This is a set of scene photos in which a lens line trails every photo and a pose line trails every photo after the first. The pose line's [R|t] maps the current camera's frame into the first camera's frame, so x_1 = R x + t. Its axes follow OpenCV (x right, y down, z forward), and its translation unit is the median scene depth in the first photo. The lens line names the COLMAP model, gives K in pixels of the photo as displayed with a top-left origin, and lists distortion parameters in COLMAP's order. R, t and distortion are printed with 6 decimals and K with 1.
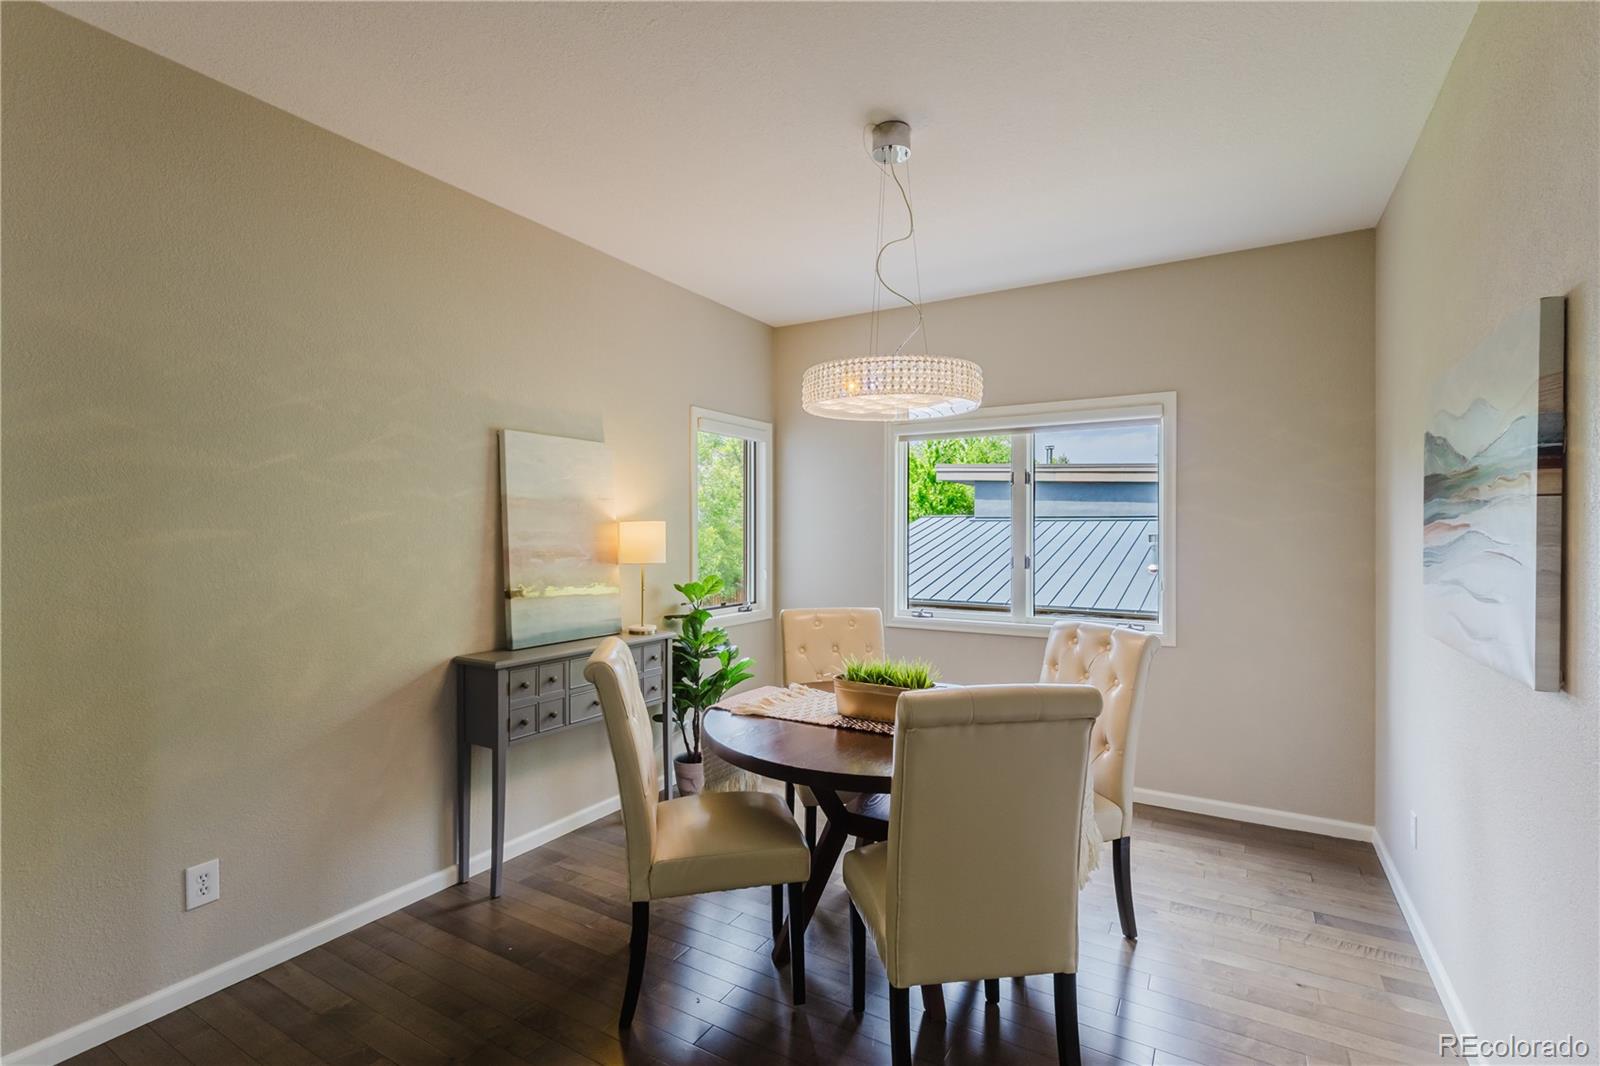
lens RADIAL K [[732.4, 0, 799.2], [0, 732.4, 534.7], [0, 0, 1]] dist [0.000089, 0.001435]
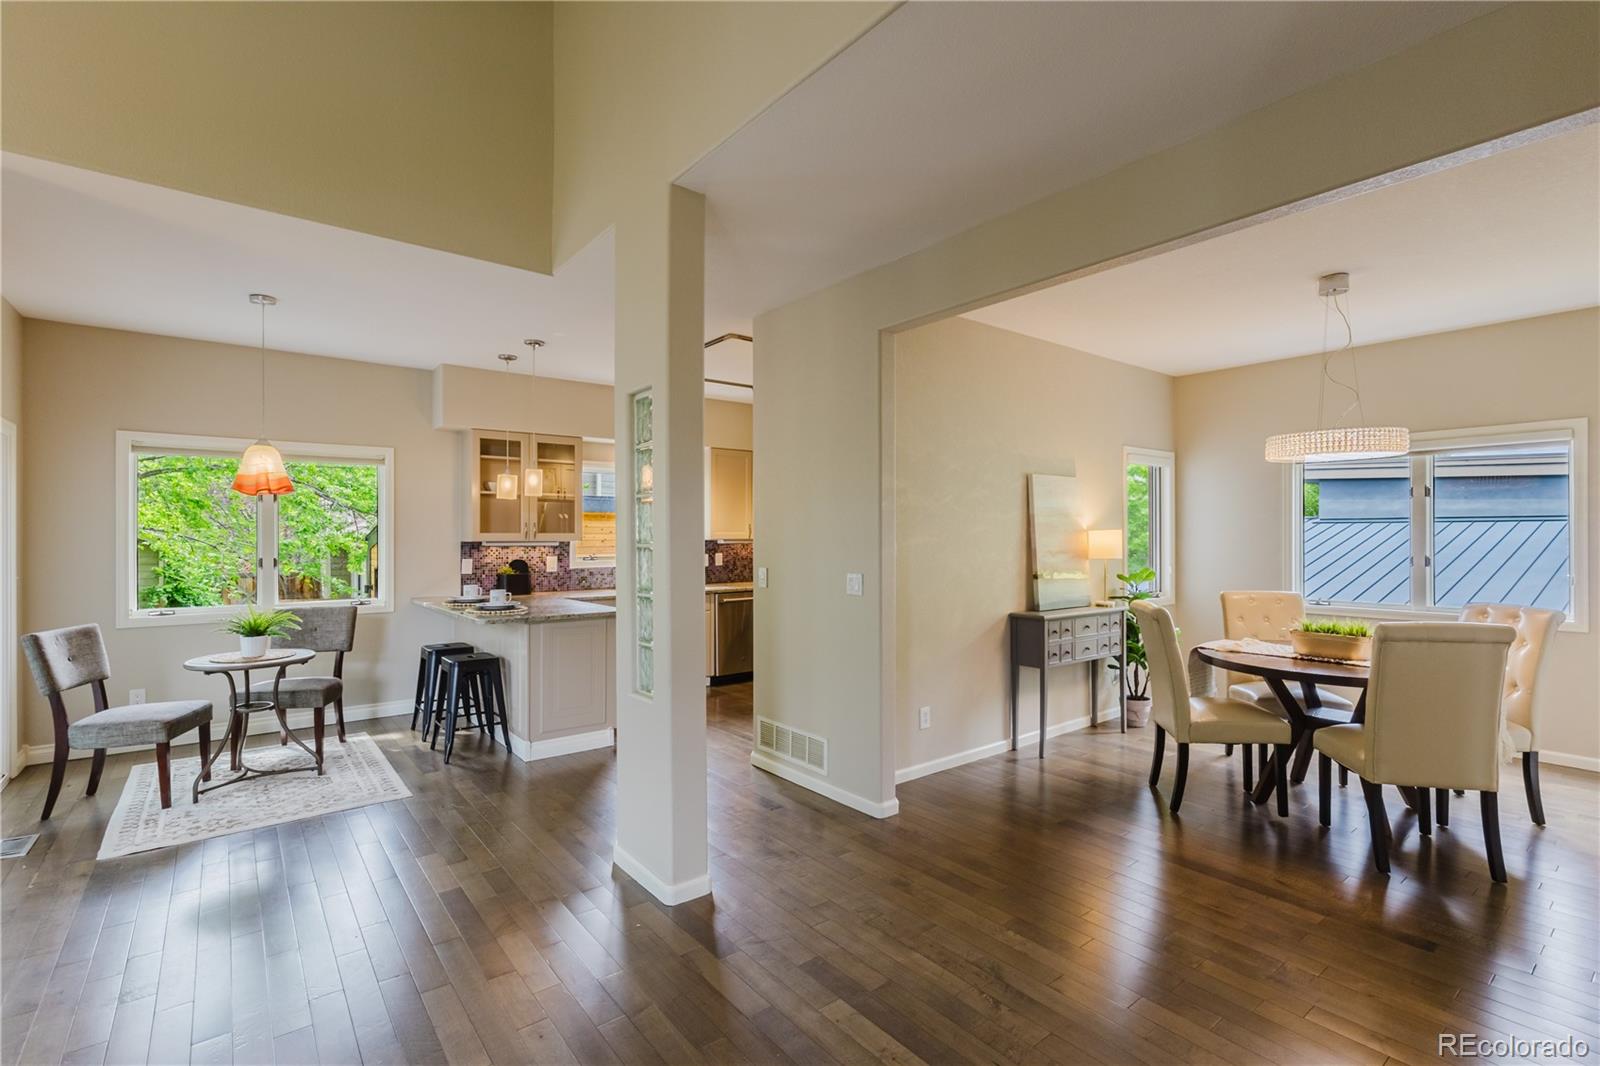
lens RADIAL K [[732.4, 0, 797.6], [0, 732.4, 535.0], [0, 0, 1]] dist [0.000089, 0.001435]
pose [[0.933367, -0.004438, -0.358896, -0.307319], [0.002621, 0.999981, -0.005548, -0.002169], [0.358914, 0.004237, 0.933361, -0.689280]]
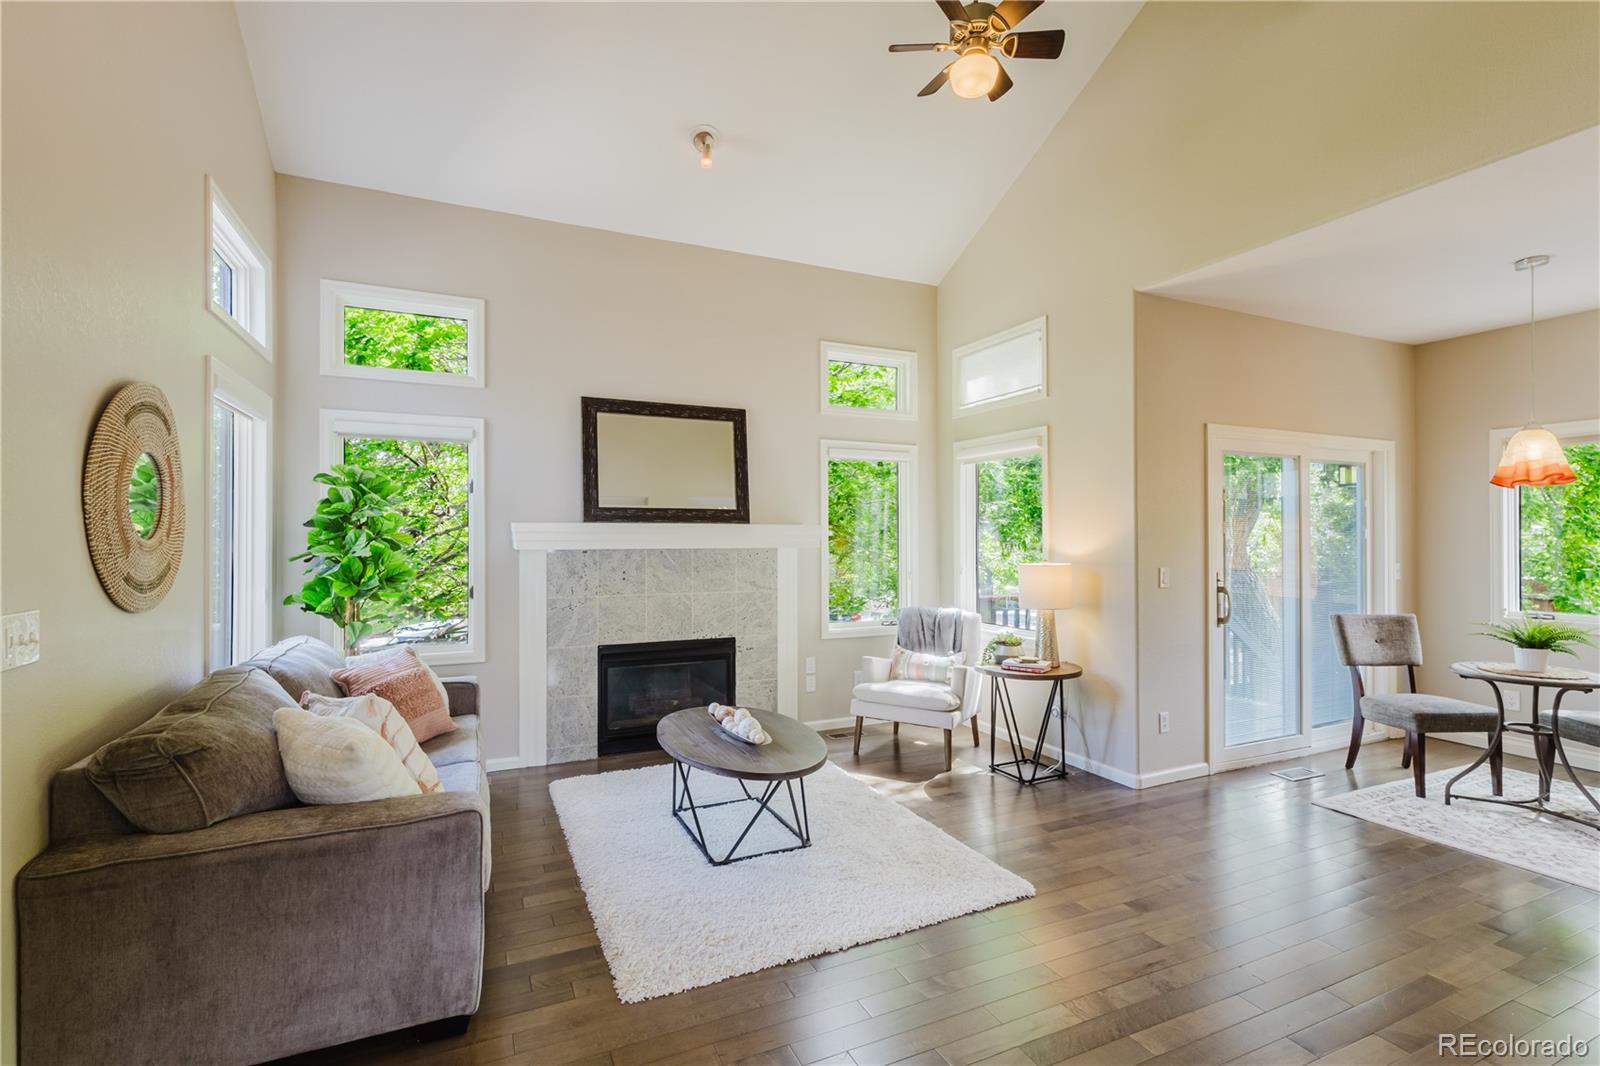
lens RADIAL K [[732.4, 0, 800.1], [0, 732.4, 536.1], [0, 0, 1]] dist [0.000089, 0.001435]
pose [[-0.566355, -0.004536, -0.824149, -0.076836], [-0.003351, 0.999989, -0.003200, 0.000997], [0.824155, 0.000949, -0.566364, -0.078114]]
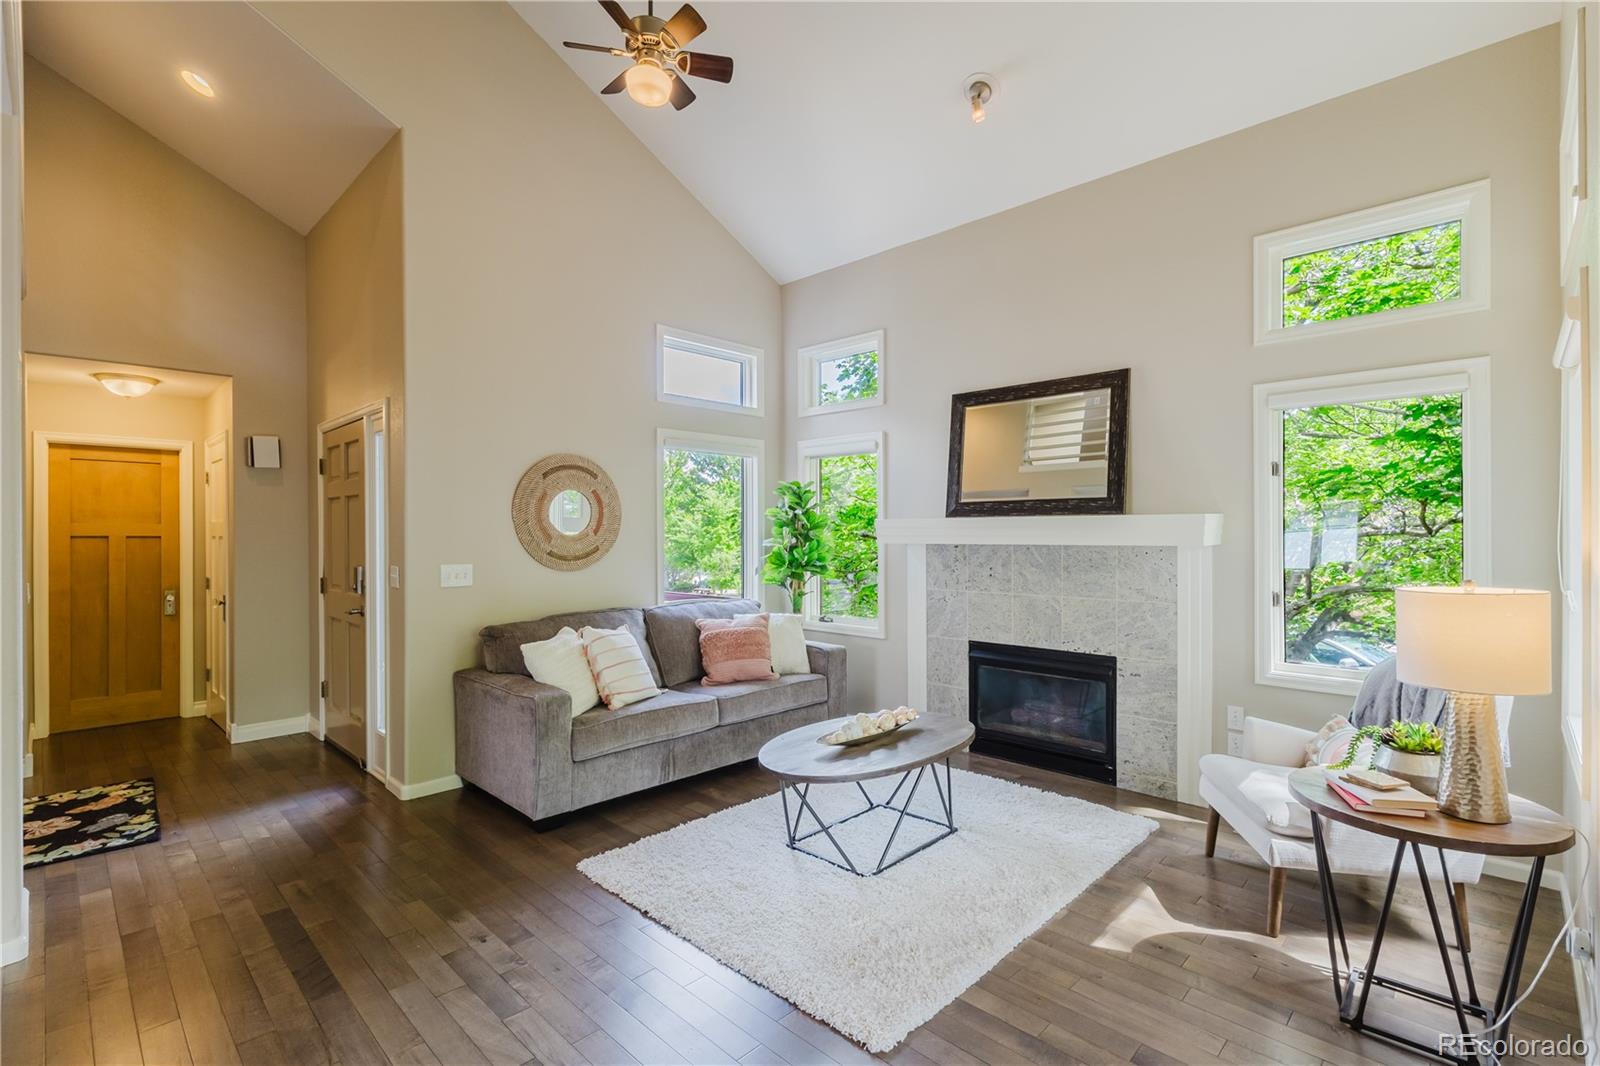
lens RADIAL K [[732.4, 0, 798.8], [0, 732.4, 535.2], [0, 0, 1]] dist [0.000089, 0.001435]
pose [[-0.973336, -0.000870, 0.229380, -1.100865], [0.000547, 0.999981, 0.006110, -0.003002], [-0.229381, 0.006073, -0.973318, 0.277827]]
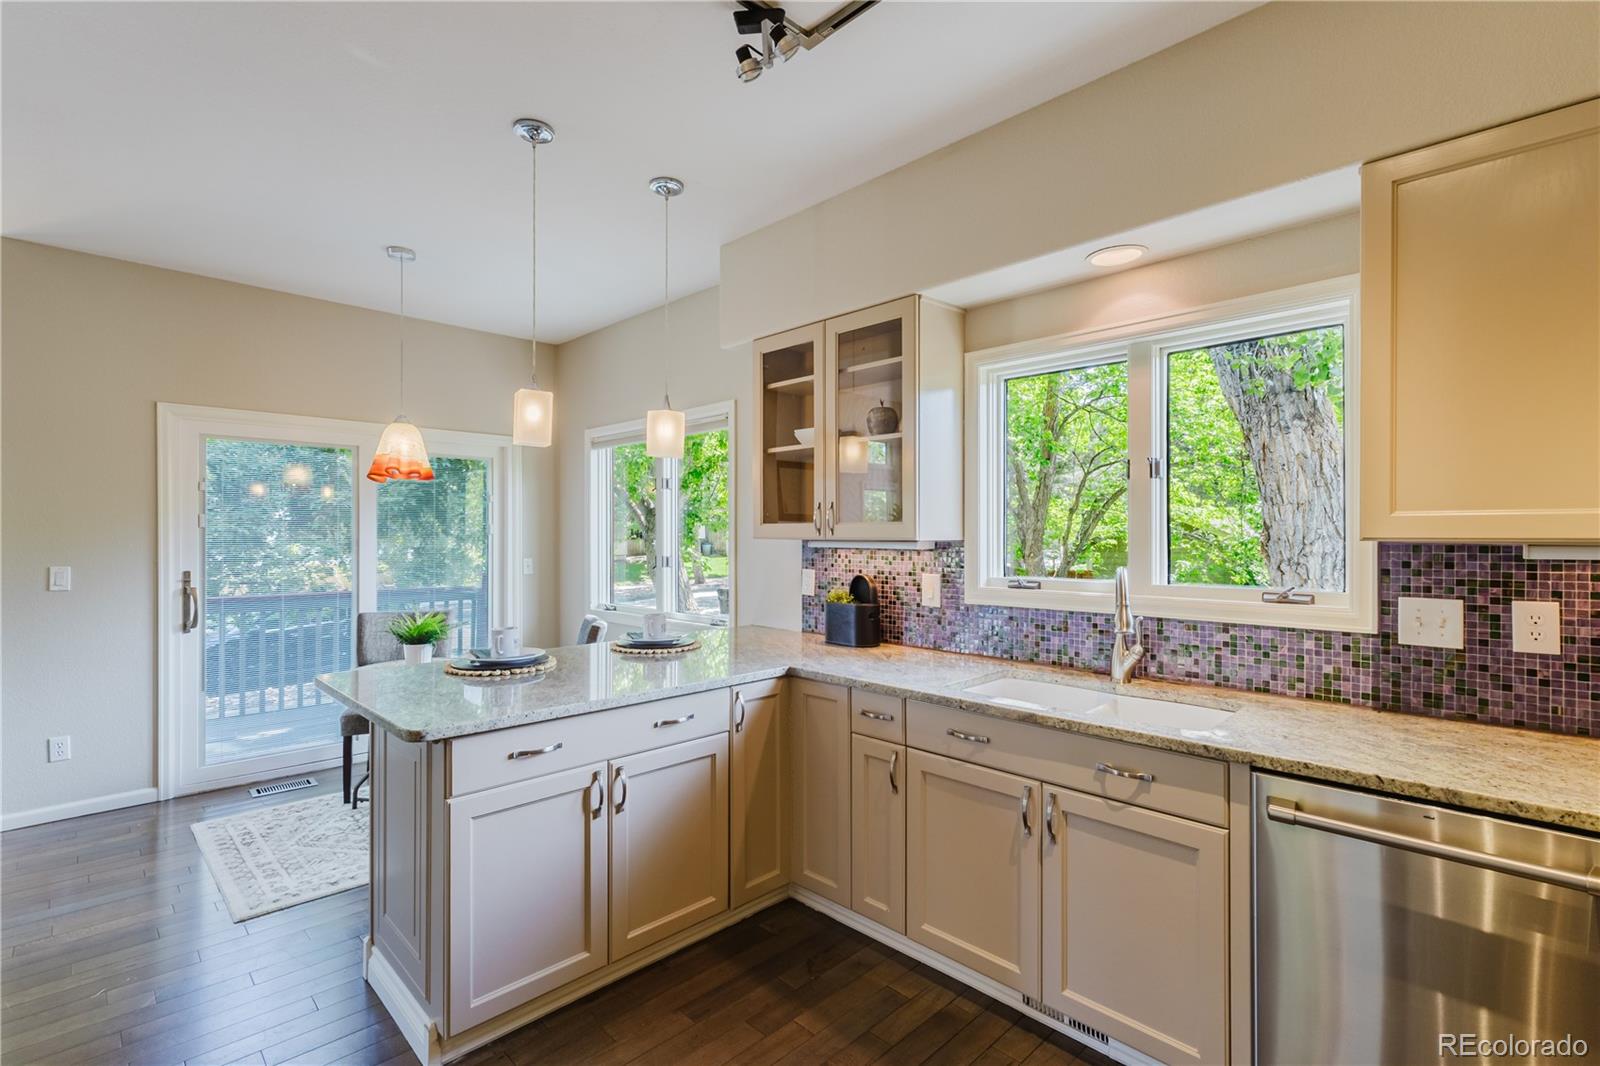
lens RADIAL K [[732.4, 0, 796.7], [0, 732.4, 536.3], [0, 0, 1]] dist [0.000089, 0.001435]
pose [[-0.247717, 0.000173, -0.968832, -0.746862], [-0.005210, 0.999985, 0.001511, -0.003893], [0.968818, 0.005422, -0.247713, 1.129738]]
